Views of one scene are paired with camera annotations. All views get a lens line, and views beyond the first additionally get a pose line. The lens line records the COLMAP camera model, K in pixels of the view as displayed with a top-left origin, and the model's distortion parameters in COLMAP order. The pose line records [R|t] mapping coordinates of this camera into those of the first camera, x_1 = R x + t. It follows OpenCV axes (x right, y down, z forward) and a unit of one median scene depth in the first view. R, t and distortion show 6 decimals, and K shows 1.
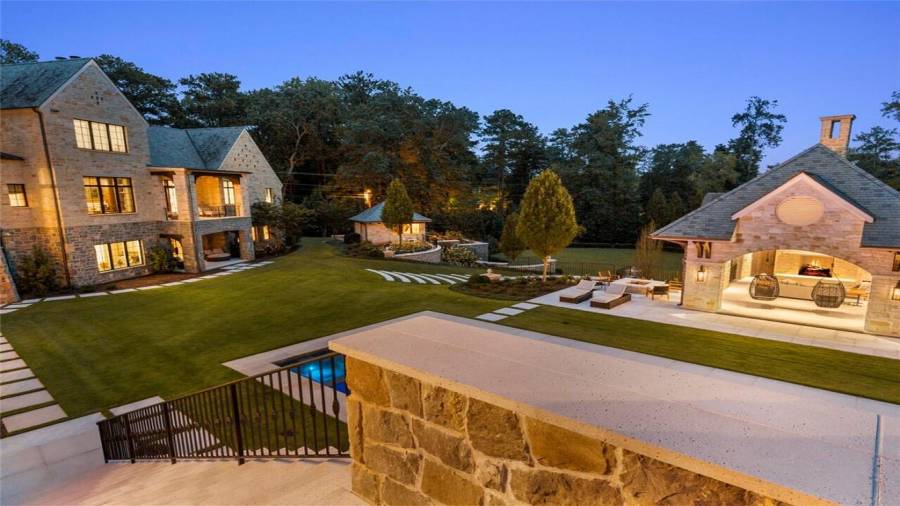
lens RADIAL K [[482.0, 0, 452.4], [0, 482.0, 274.9], [0, 0, 1]] dist [0.000823, 0.000262]
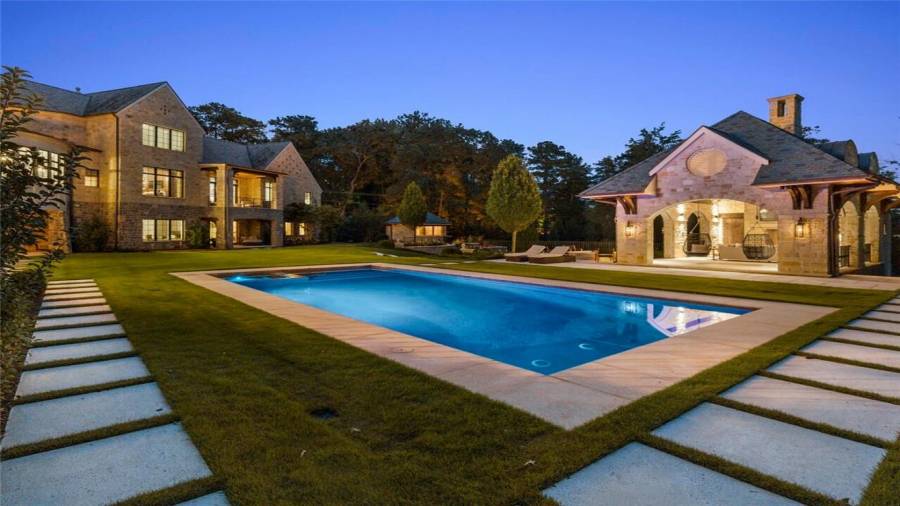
lens RADIAL K [[448.9, 0, 446.1], [0, 448.9, 208.6], [0, 0, 1]] dist [-0.002538, -0.000128]
pose [[0.989014, -0.003420, -0.147780, 0.172949], [-0.026135, 0.979938, -0.197583, 0.102618], [0.145490, 0.199275, 0.969083, -0.010277]]
